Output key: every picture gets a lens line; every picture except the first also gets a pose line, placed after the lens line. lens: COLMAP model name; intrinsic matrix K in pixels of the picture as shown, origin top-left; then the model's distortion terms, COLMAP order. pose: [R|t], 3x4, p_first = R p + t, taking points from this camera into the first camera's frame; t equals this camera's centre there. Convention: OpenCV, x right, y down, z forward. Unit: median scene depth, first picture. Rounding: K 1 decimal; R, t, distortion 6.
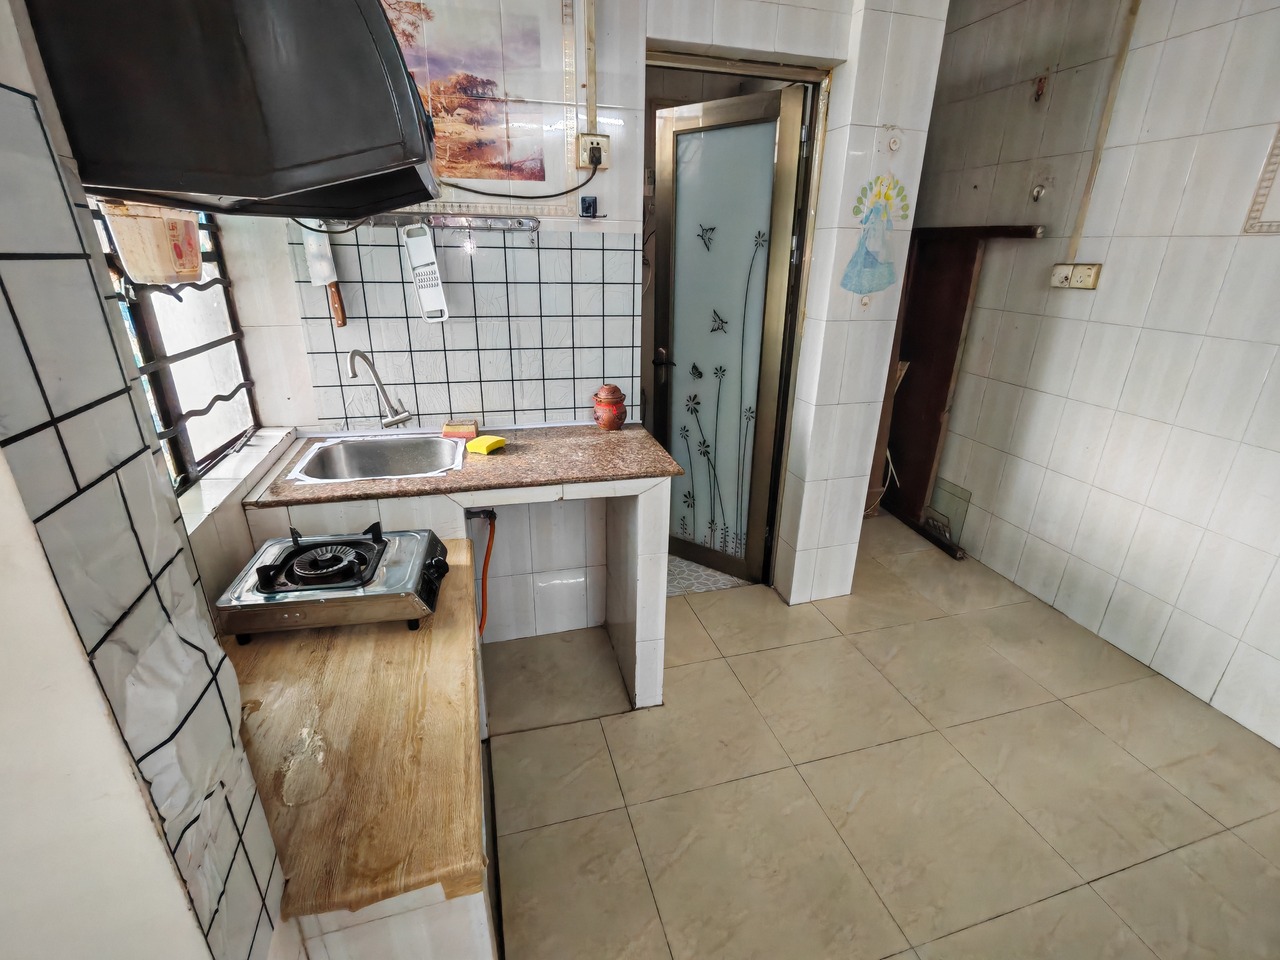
lens RADIAL K [[585.1, 0, 643.6], [0, 585.1, 485.7], [0, 0, 1]] dist [-0.017692, 0.002018]
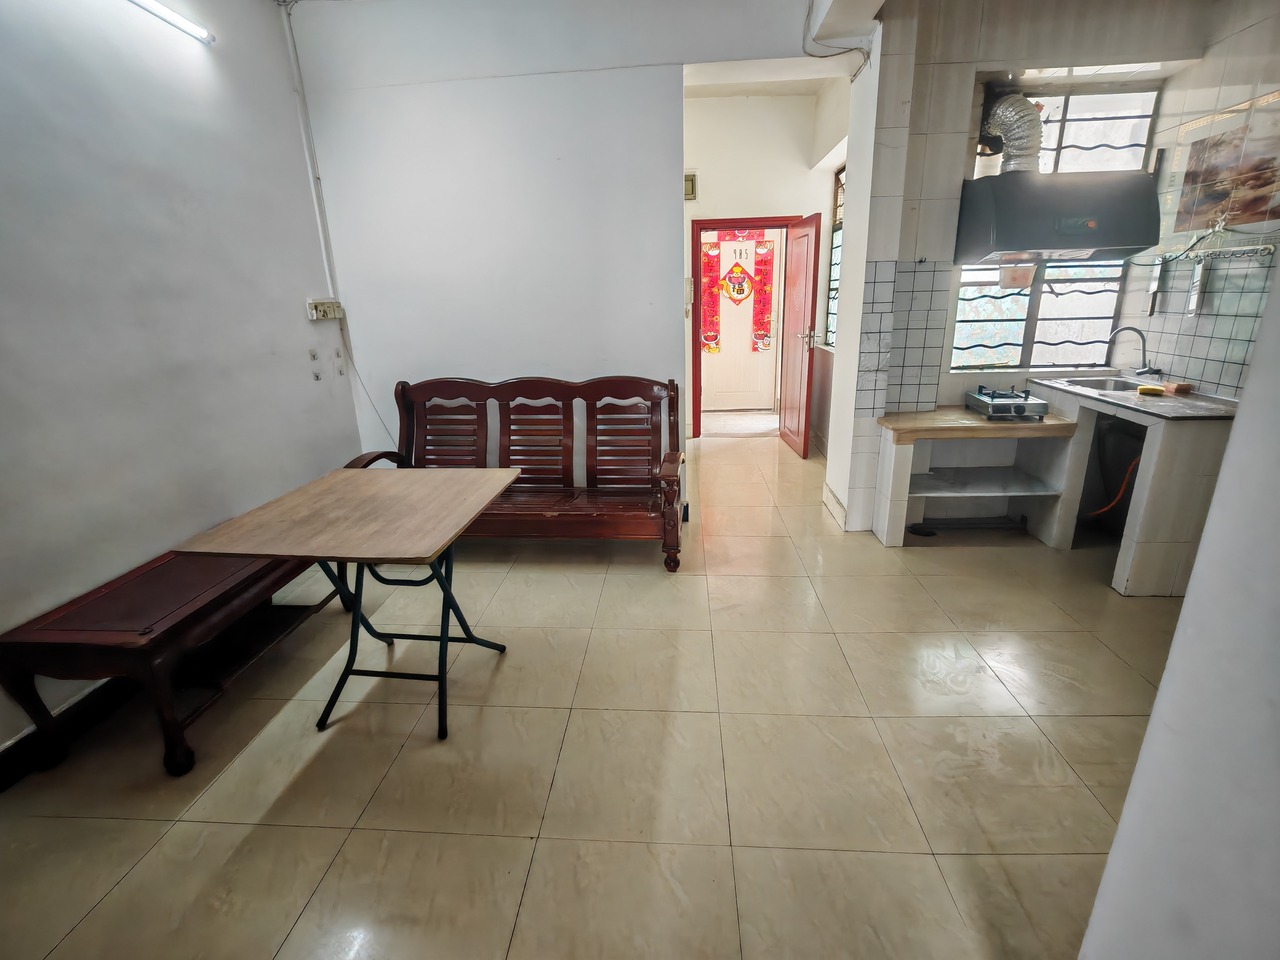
lens RADIAL K [[585.1, 0, 647.3], [0, 585.1, 480.5], [0, 0, 1]] dist [-0.017692, 0.002018]
pose [[-0.340960, 0.271733, -0.899948, 1.772844], [-0.324622, 0.864393, 0.383986, -0.016383], [0.882251, 0.423067, -0.206513, 0.216555]]
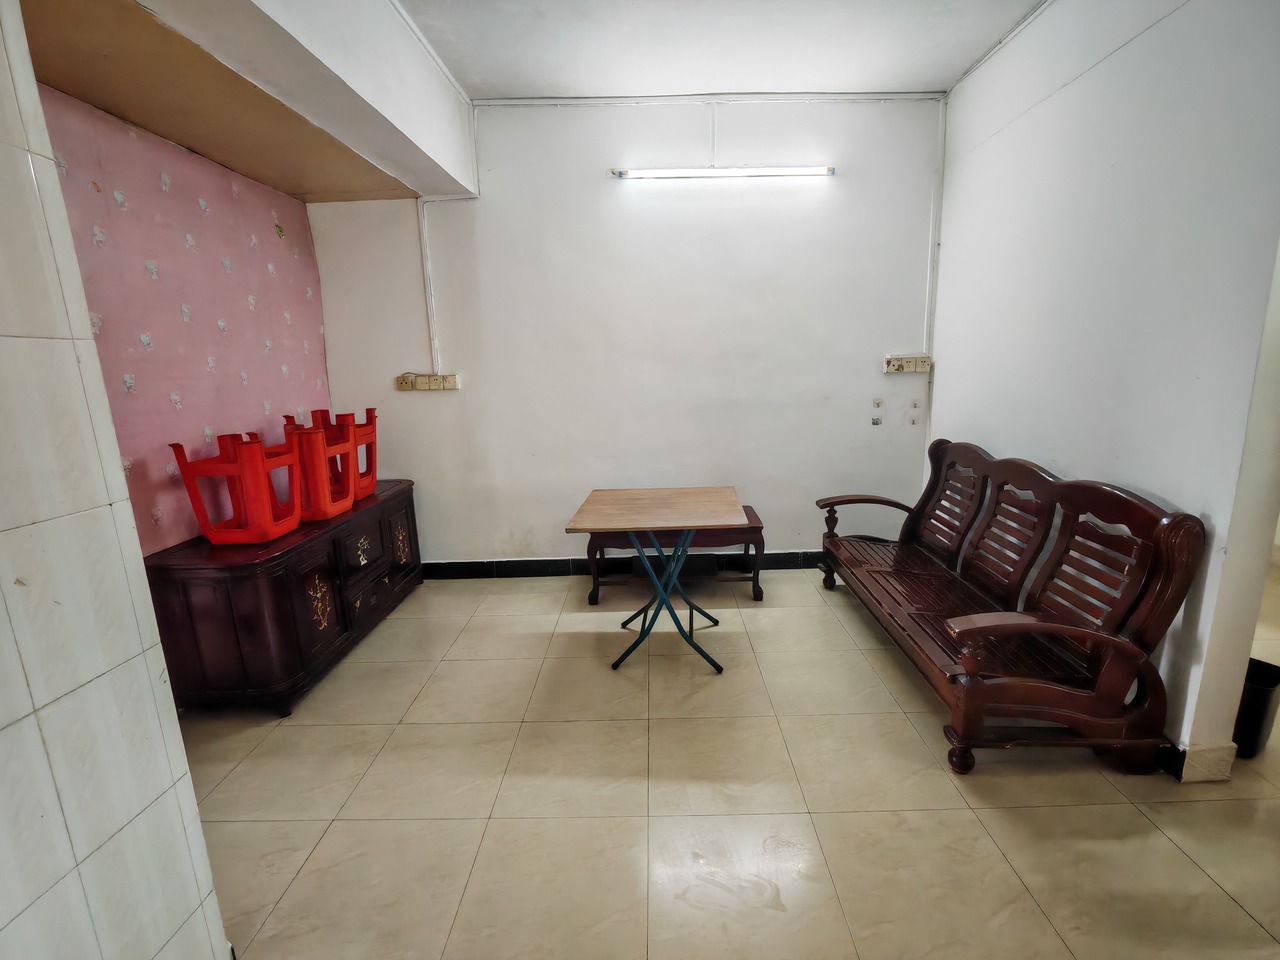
lens RADIAL K [[585.1, 0, 634.3], [0, 585.1, 486.8], [0, 0, 1]] dist [-0.017692, 0.002018]
pose [[-0.952071, -0.056219, 0.300665, 0.542146], [0.122495, 0.830621, 0.543197, -0.317361], [-0.280277, 0.553992, -0.783924, 0.814941]]
